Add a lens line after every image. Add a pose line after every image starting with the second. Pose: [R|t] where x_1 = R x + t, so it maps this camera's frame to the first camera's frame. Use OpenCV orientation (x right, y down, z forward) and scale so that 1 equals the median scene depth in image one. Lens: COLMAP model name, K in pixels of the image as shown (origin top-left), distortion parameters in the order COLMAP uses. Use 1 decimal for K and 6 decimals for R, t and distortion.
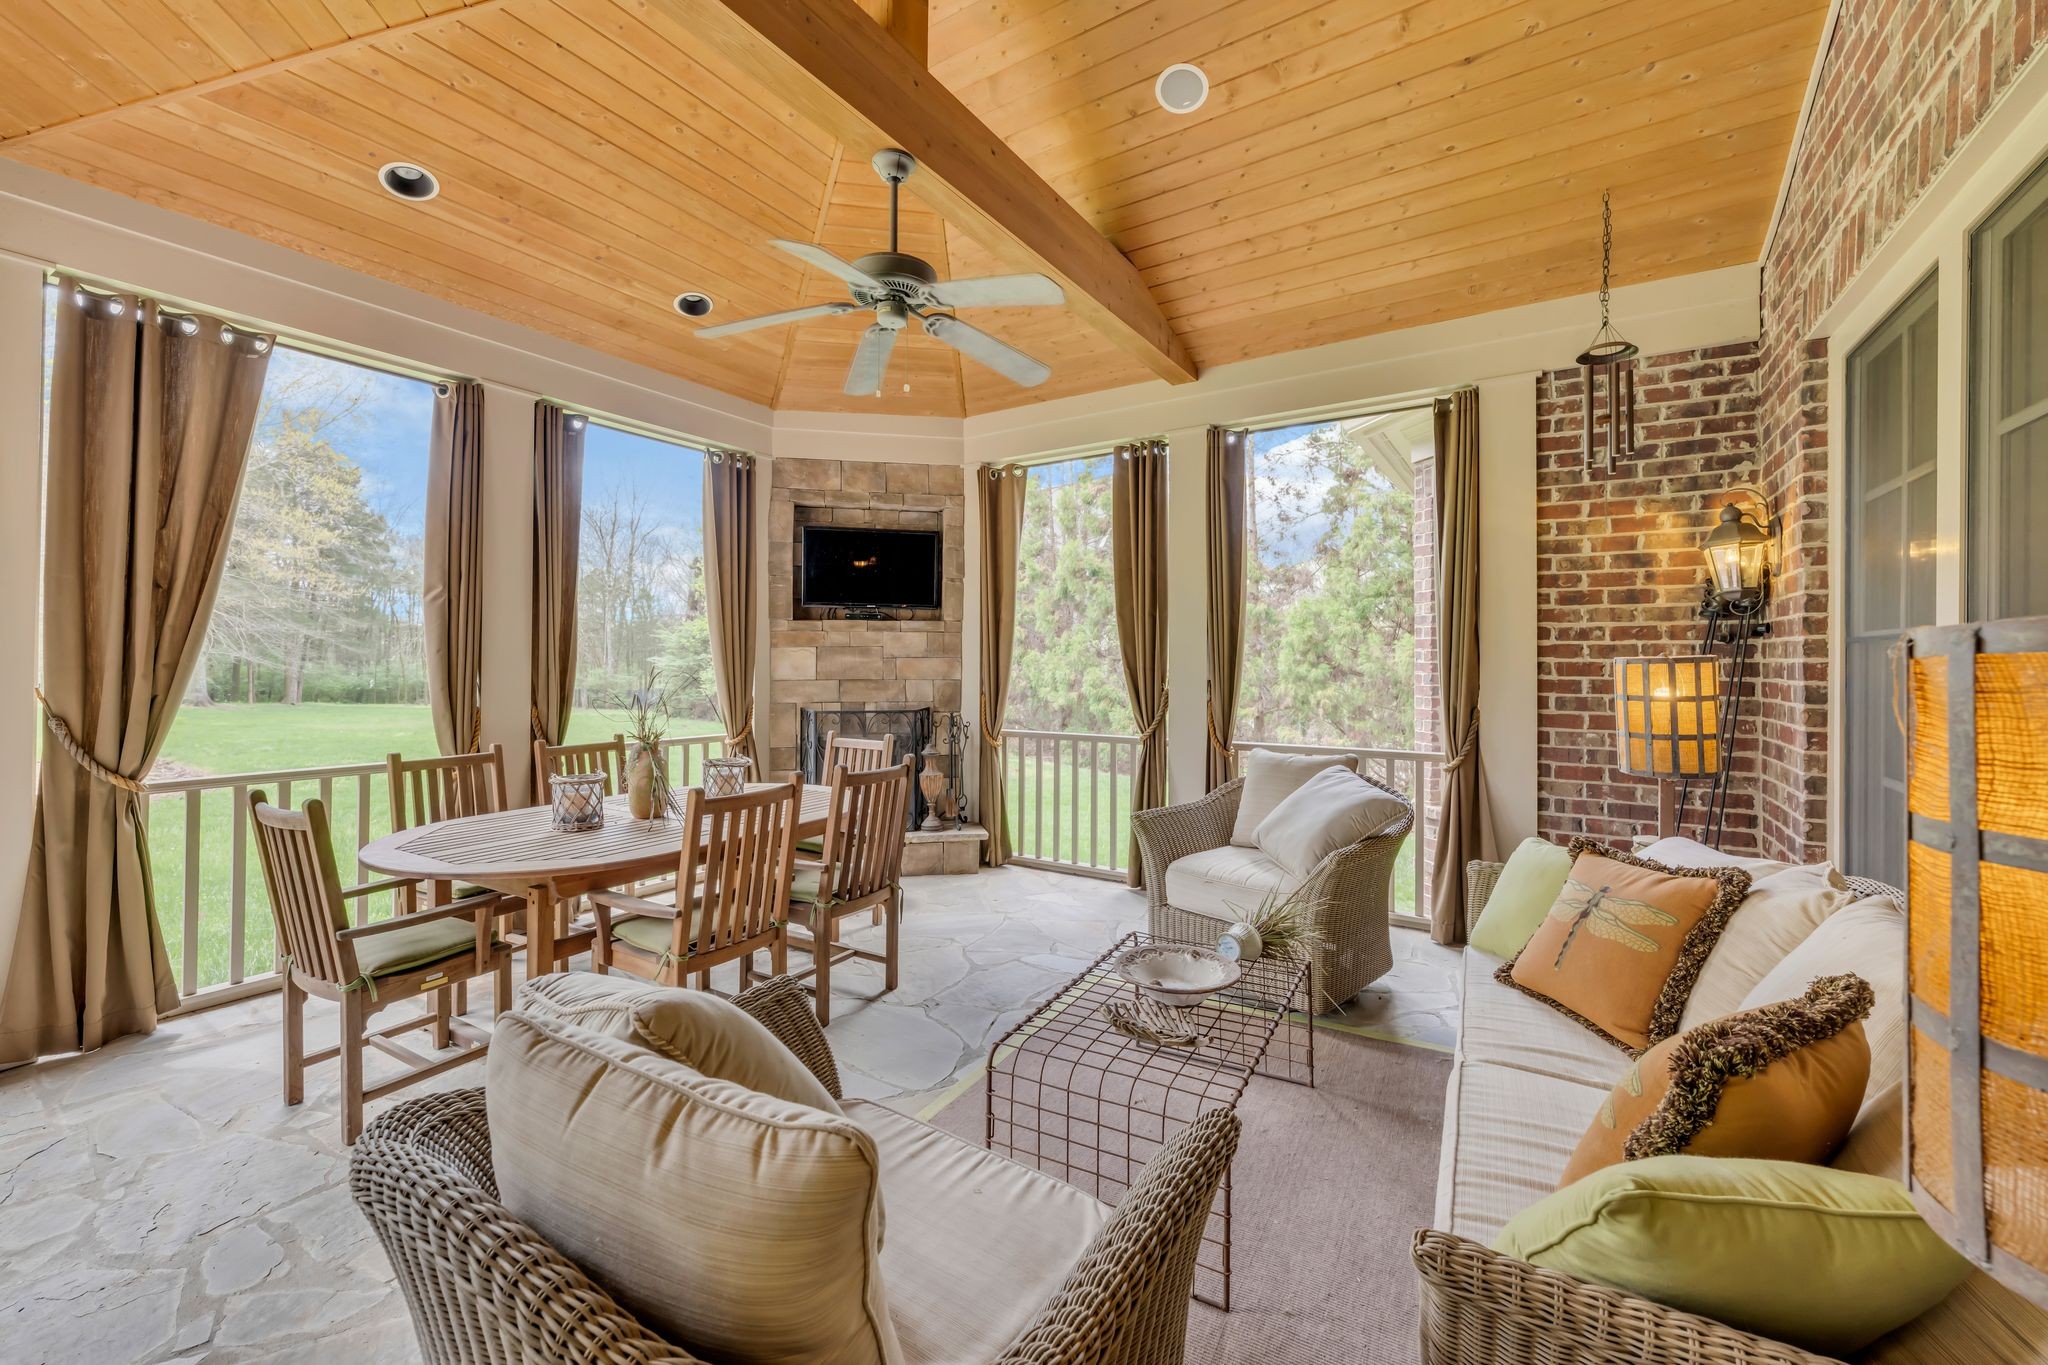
lens RADIAL K [[828.4, 0, 1024.7], [0, 828.4, 666.4], [0, 0, 1]] dist [0.000489, 0.000001]
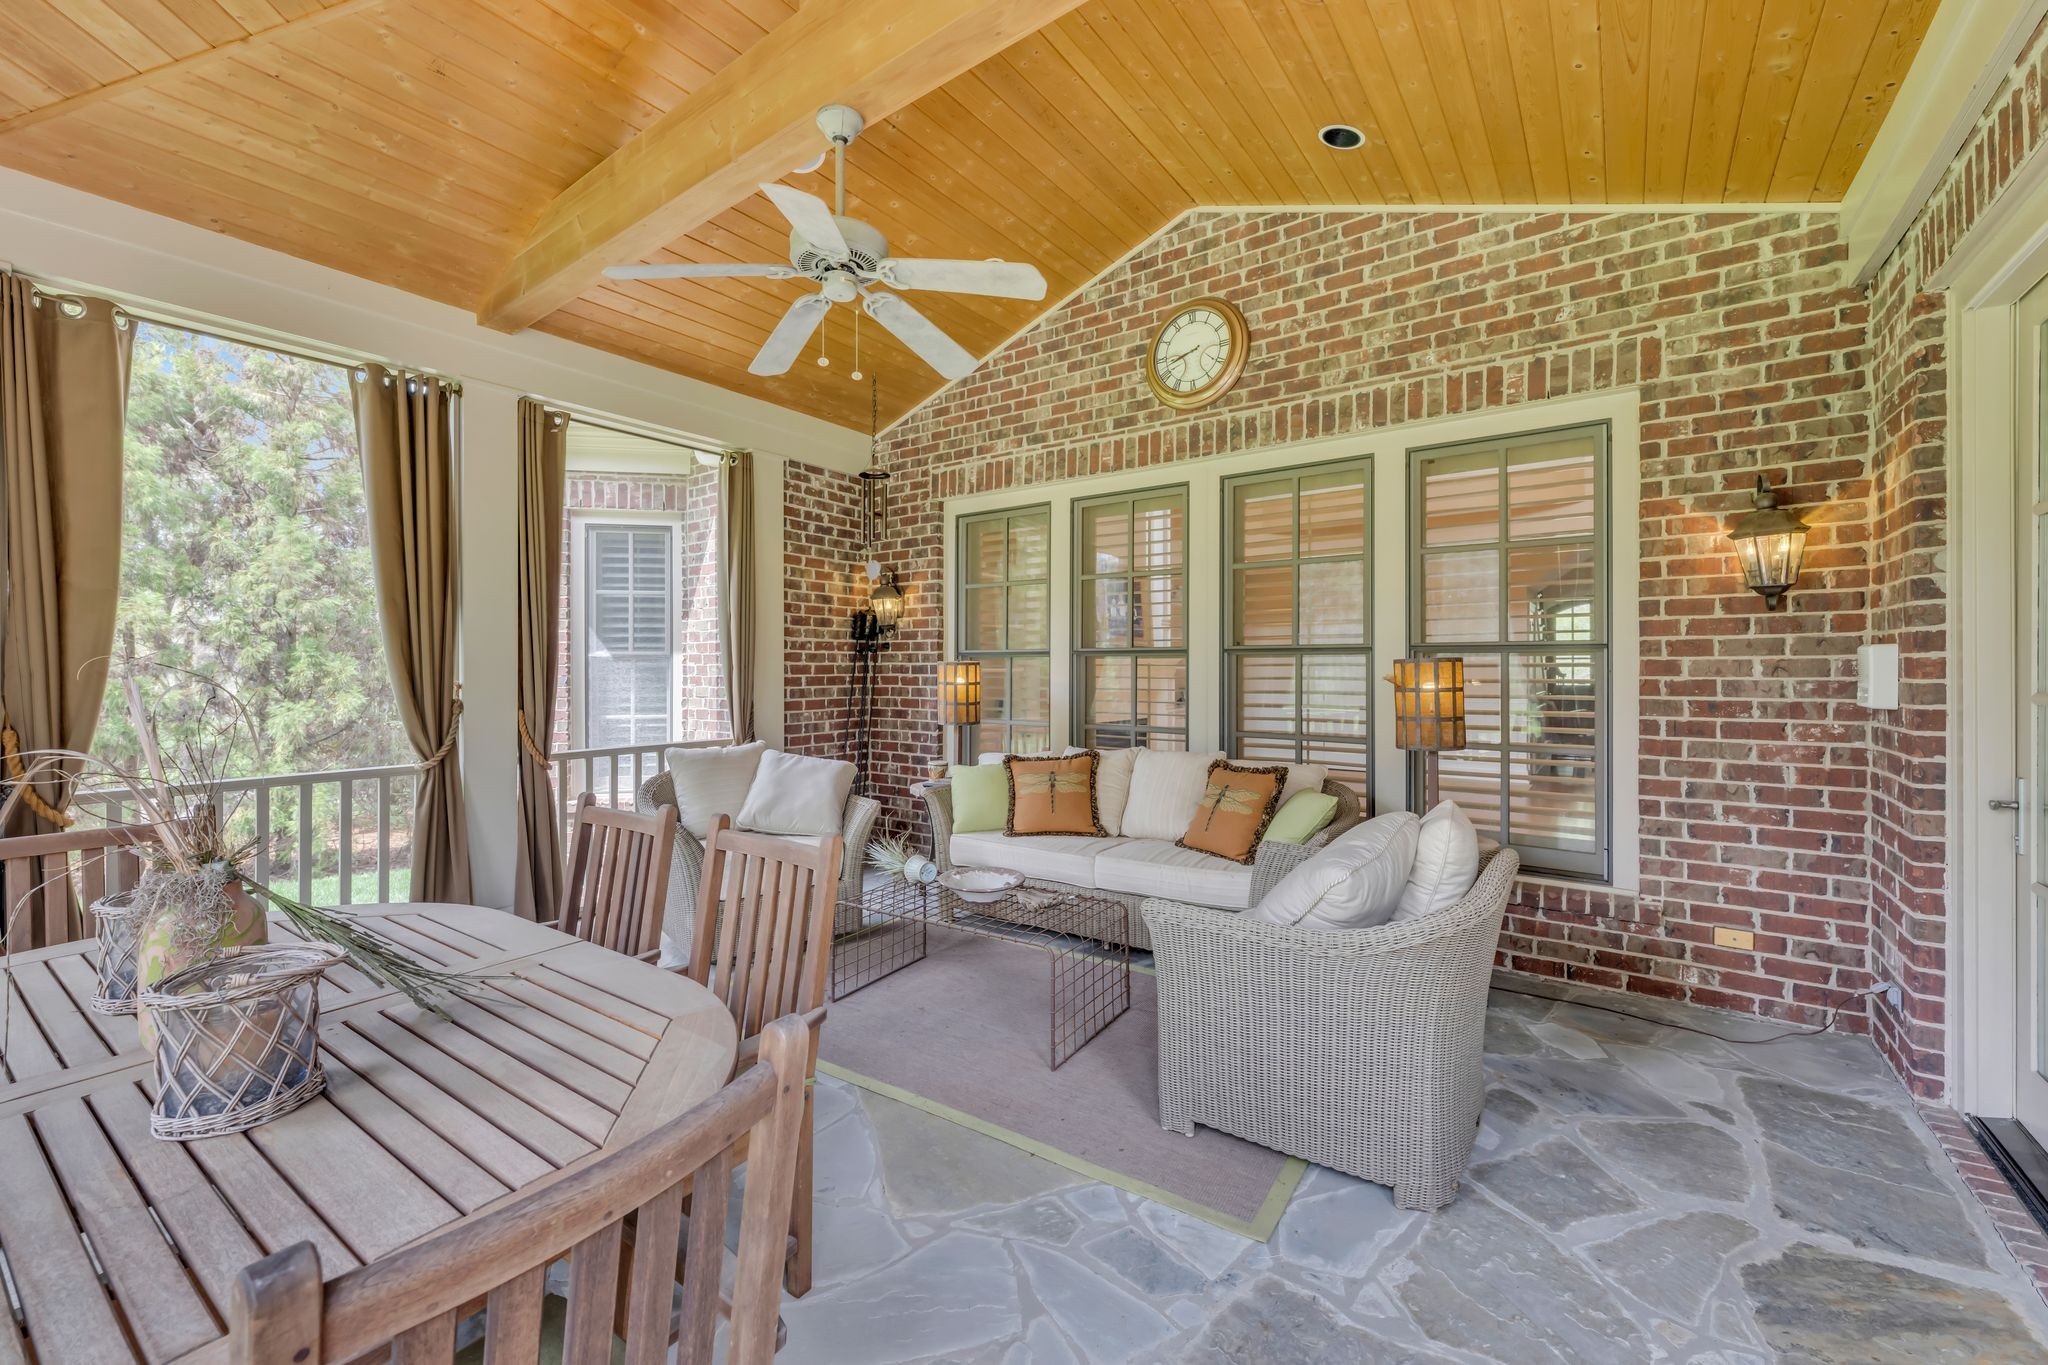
lens RADIAL K [[828.4, 0, 1029.4], [0, 828.4, 675.2], [0, 0, 1]] dist [0.000489, 0.000001]
pose [[0.043238, -0.011236, 0.999002, -0.774119], [0.006534, 0.999919, 0.010963, -0.000415], [-0.999043, 0.006053, 0.043308, 0.535976]]
